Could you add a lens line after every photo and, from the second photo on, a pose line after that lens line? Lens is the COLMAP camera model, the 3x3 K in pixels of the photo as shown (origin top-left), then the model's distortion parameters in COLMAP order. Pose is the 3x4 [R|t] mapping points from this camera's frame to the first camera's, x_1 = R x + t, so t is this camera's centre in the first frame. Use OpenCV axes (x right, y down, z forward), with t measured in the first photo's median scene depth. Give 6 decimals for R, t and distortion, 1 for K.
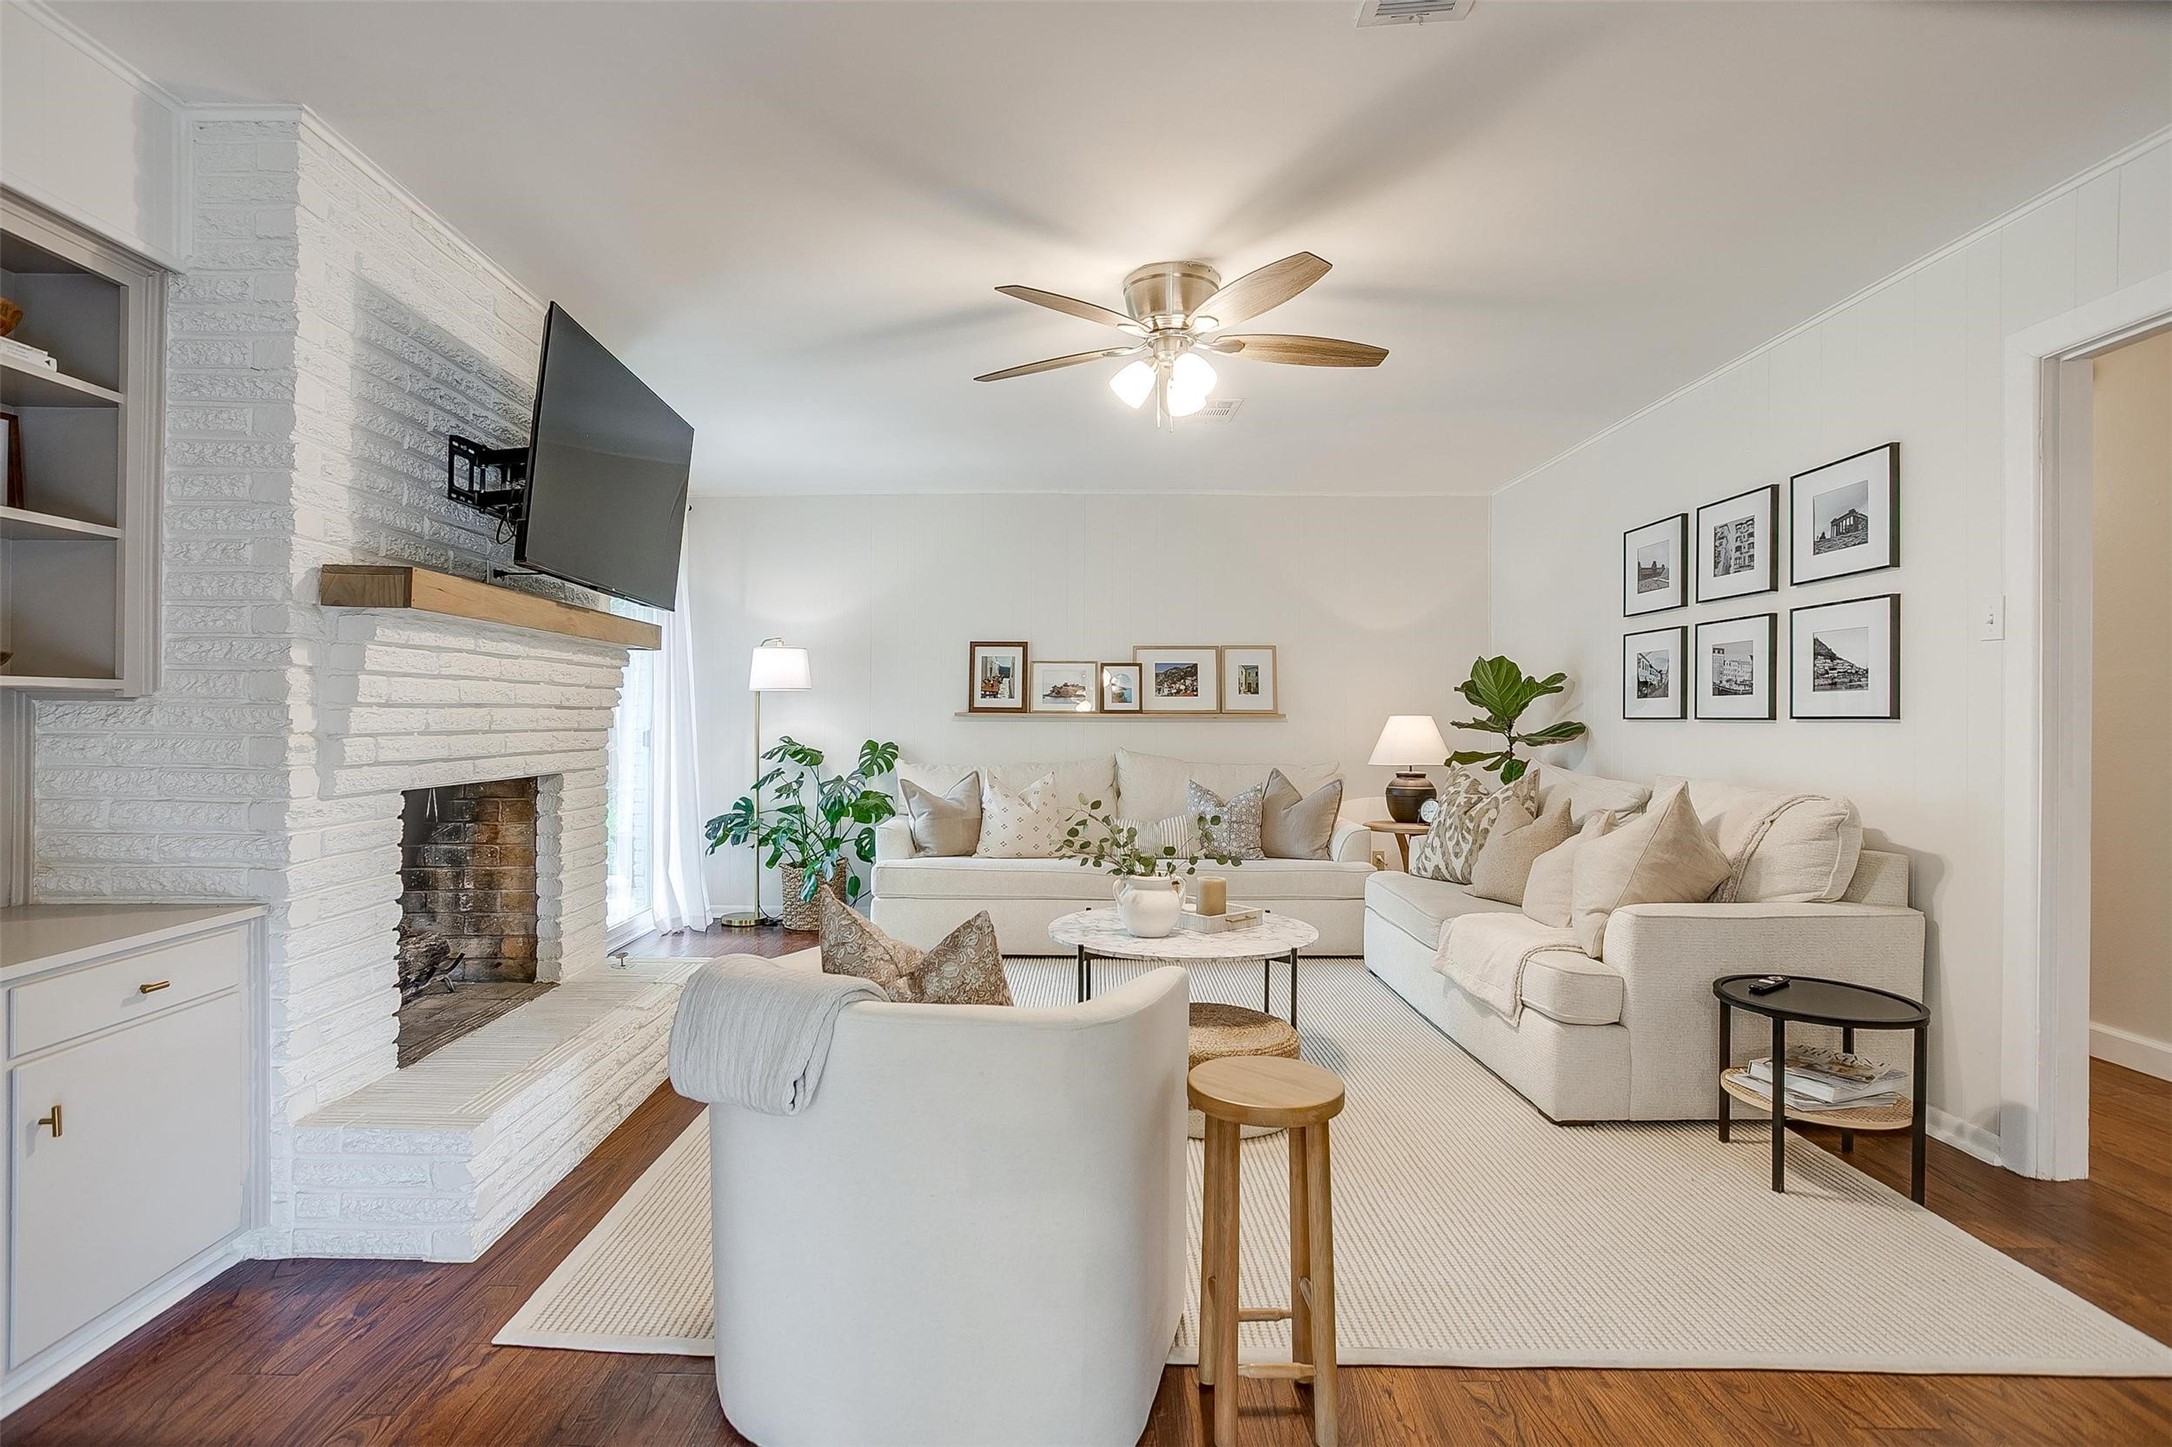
lens RADIAL K [[1065.9, 0, 1044.1], [0, 1065.9, 722.3], [0, 0, 1]] dist [-0.107321, 0.087005]
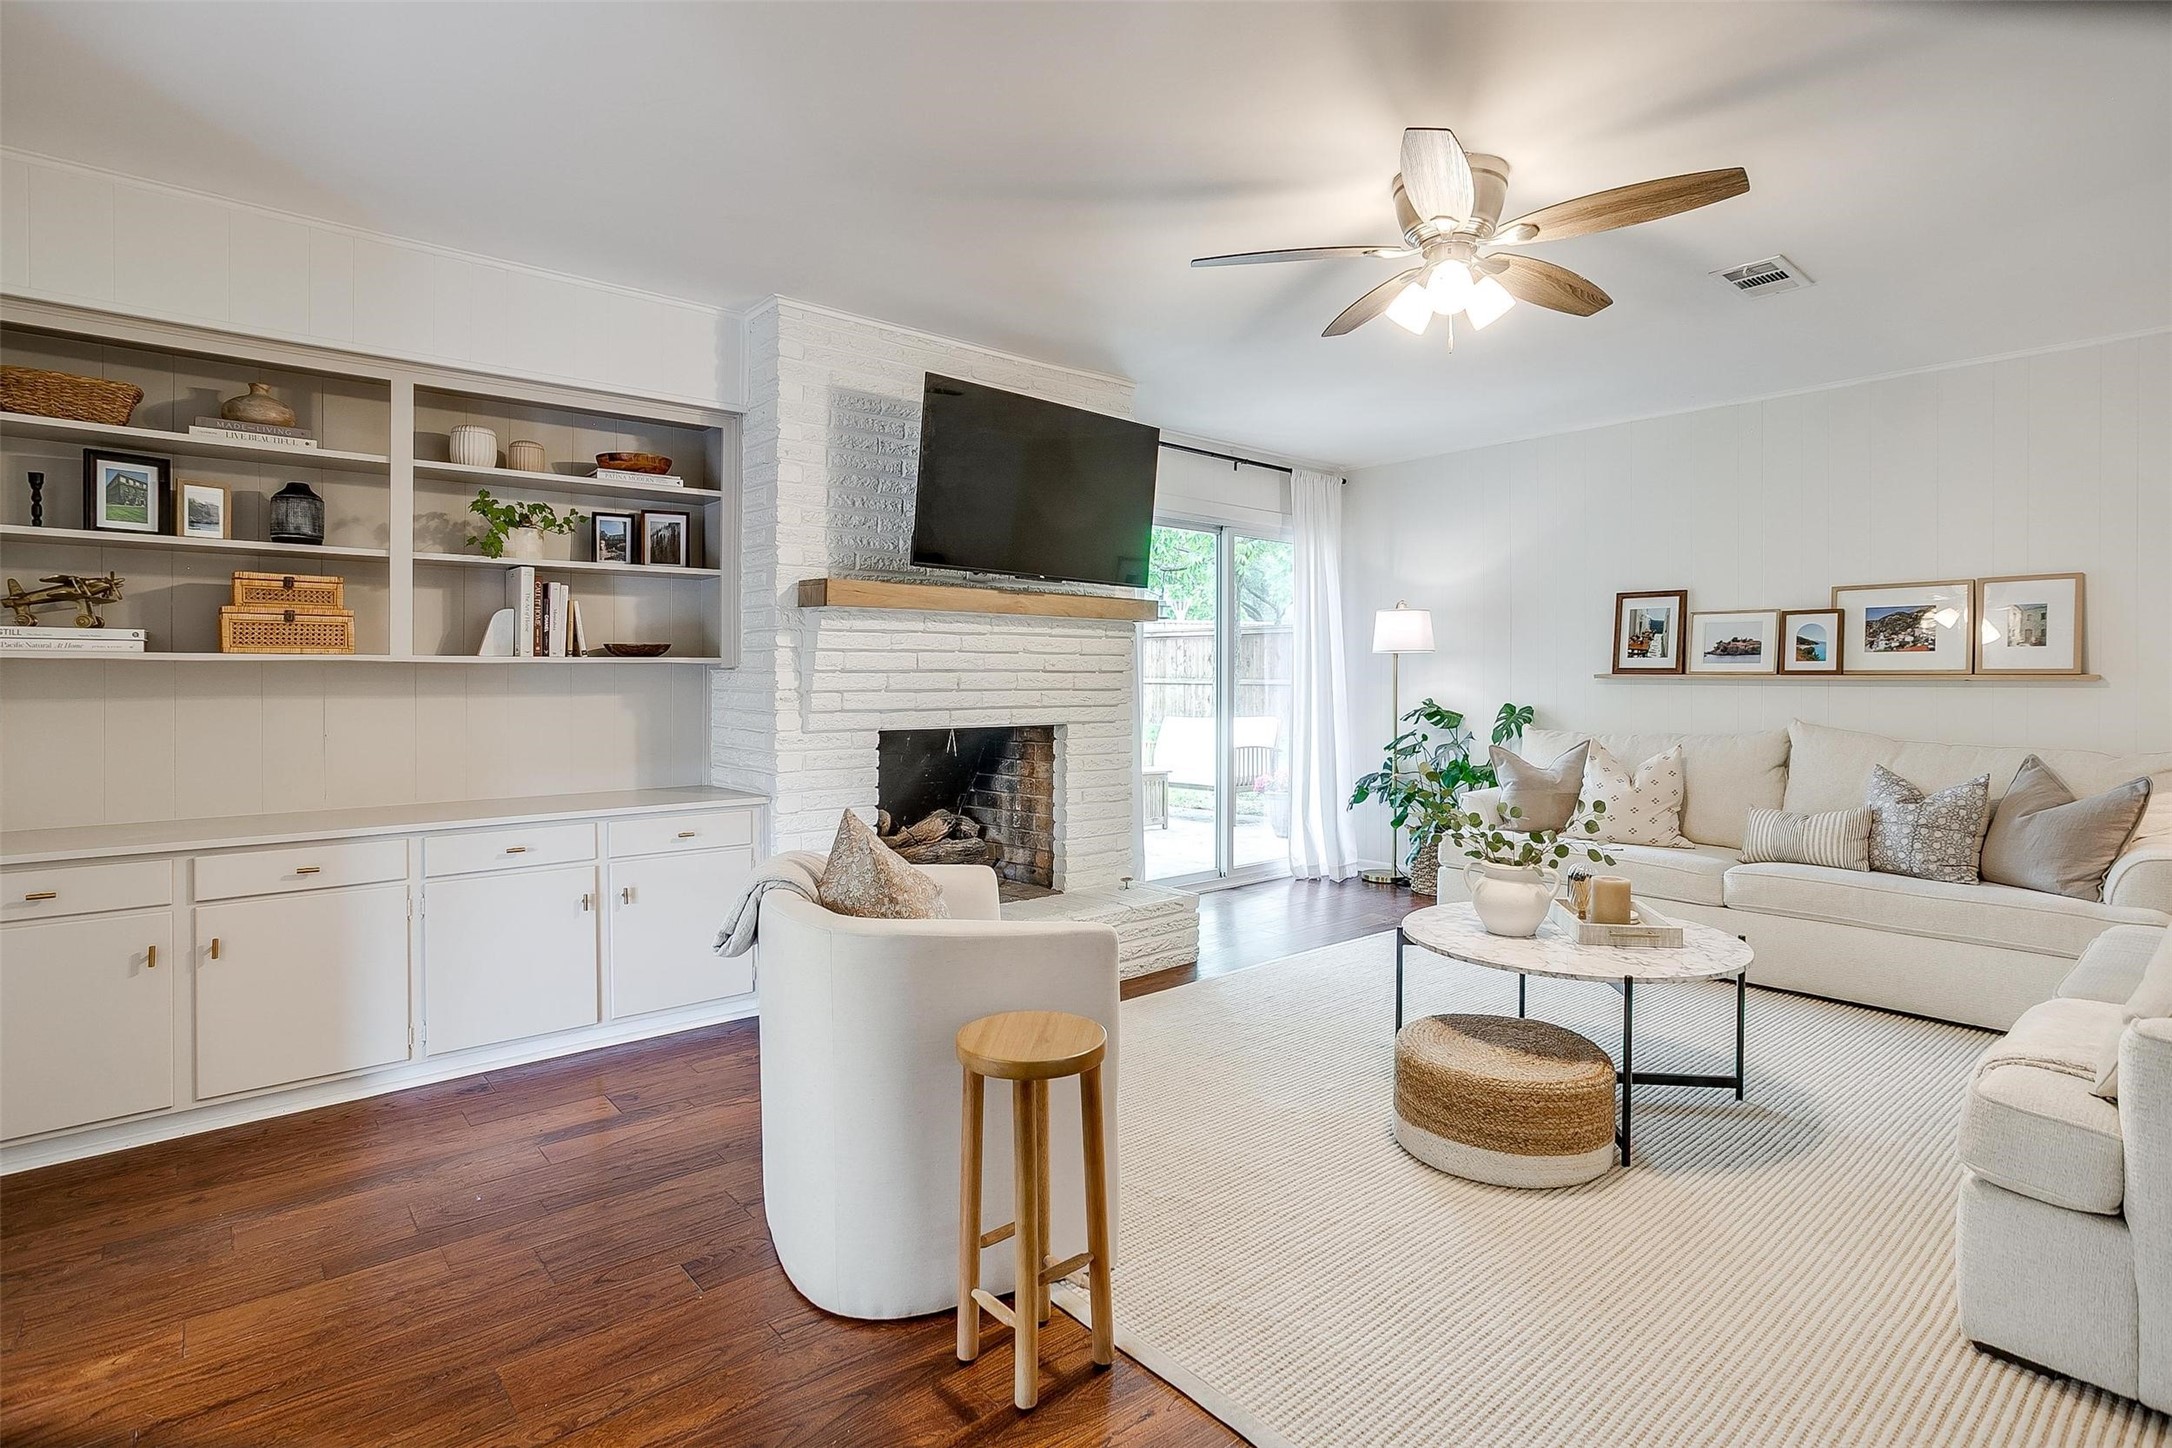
lens RADIAL K [[1060.6, 0, 1090.4], [0, 1060.6, 681.3], [0, 0, 1]] dist [-0.029672, 0.001291]
pose [[0.671036, 0.002387, -0.741421, 0.462451], [-0.003804, 0.999993, -0.000223, -0.002123], [0.741415, 0.002970, 0.671040, 0.158592]]
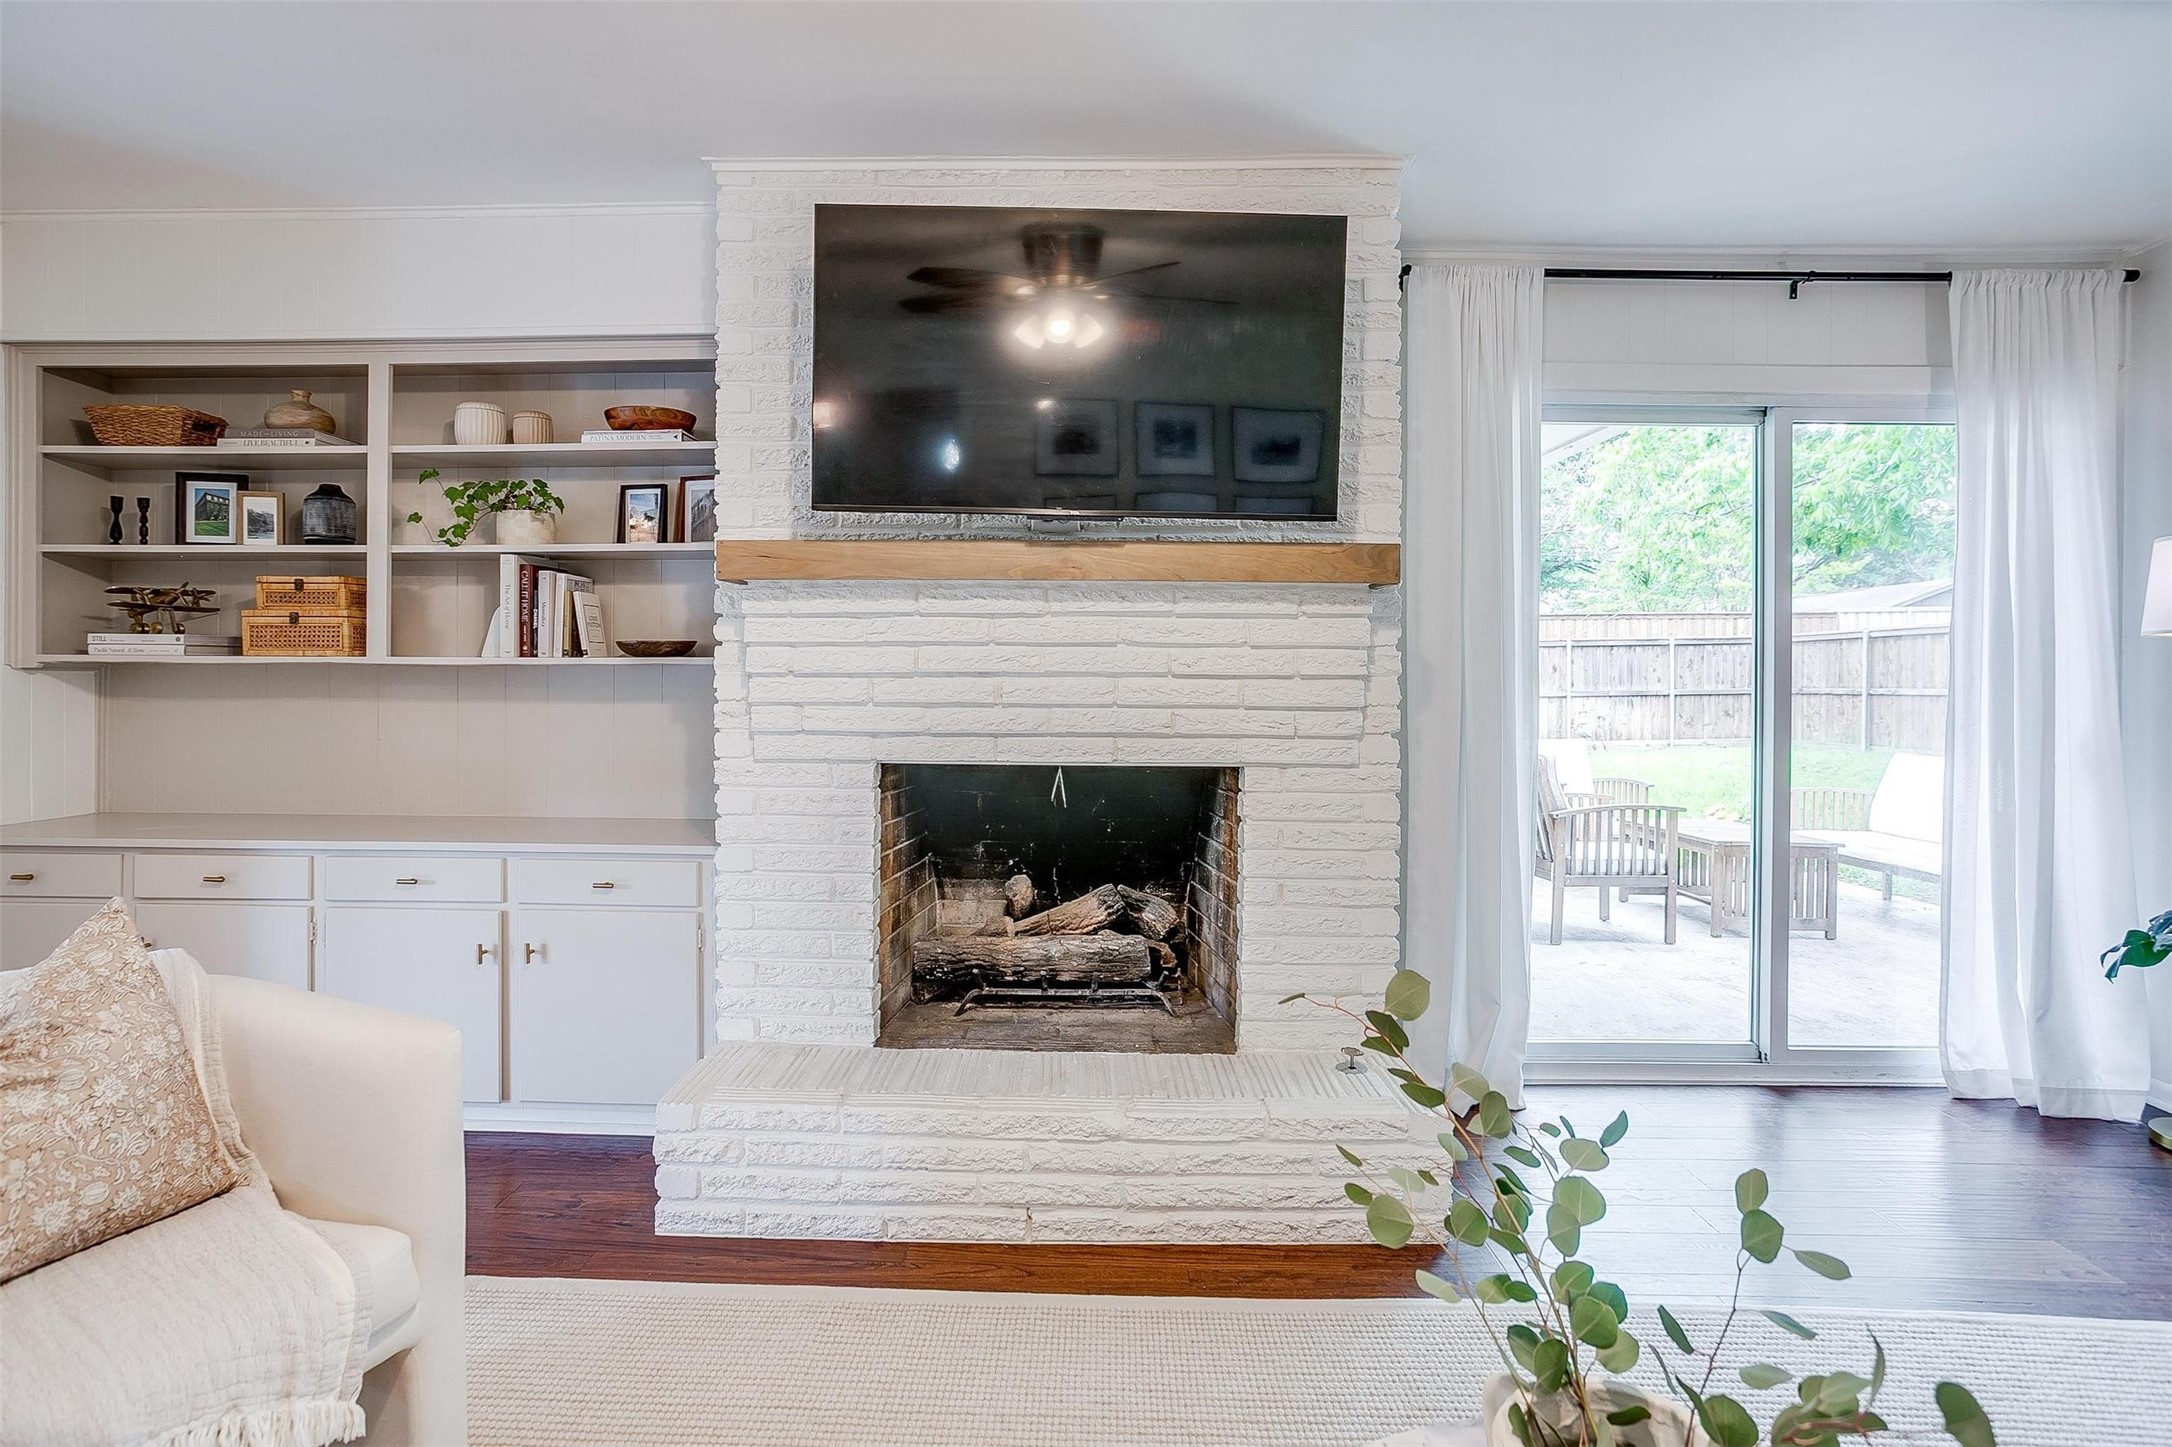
lens RADIAL K [[1118.3, 0, 1077.2], [0, 1118.3, 681.4], [0, 0, 1]] dist [-0.063427, 0.035210]
pose [[0.000650, -0.000800, -0.999999, 0.295141], [-0.011943, 0.999928, -0.000808, -0.008081], [0.999928, 0.011943, 0.000640, 0.819981]]
